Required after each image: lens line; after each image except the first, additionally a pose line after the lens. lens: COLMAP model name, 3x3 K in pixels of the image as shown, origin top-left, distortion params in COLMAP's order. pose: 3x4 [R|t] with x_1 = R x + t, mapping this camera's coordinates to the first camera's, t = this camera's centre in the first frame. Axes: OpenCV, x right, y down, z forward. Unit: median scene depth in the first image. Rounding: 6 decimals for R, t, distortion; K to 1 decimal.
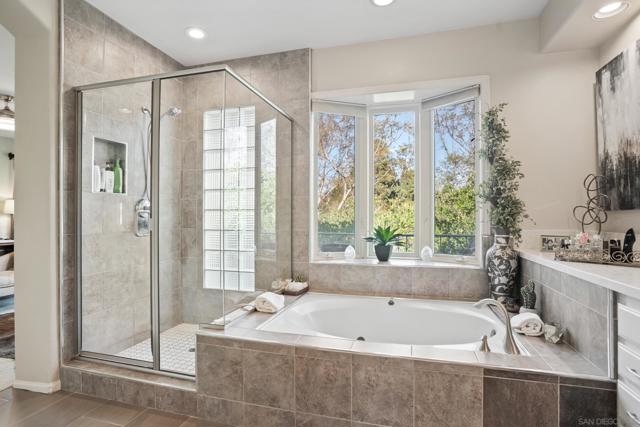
lens RADIAL K [[358.0, 0, 277.8], [0, 358.0, 218.4], [0, 0, 1]] dist [-0.051839, 0.018931]
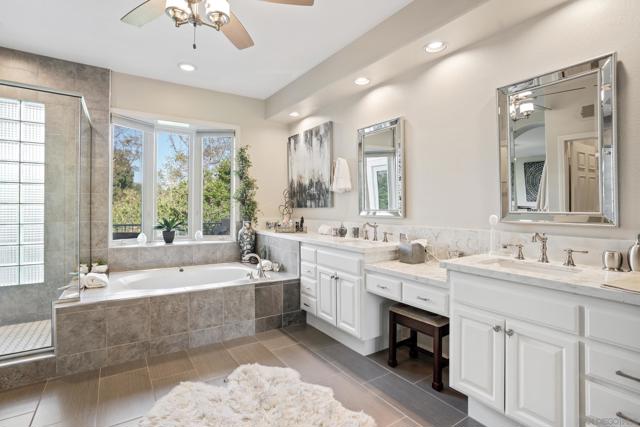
lens RADIAL K [[327.2, 0, 320.1], [0, 327.2, 210.7], [0, 0, 1]] dist [-0.001121, 0.000171]
pose [[0.637645, -0.002298, 0.770327, -0.387792], [-0.002146, 0.999986, 0.004759, -0.013929], [-0.770327, -0.004688, 0.637631, -0.318632]]
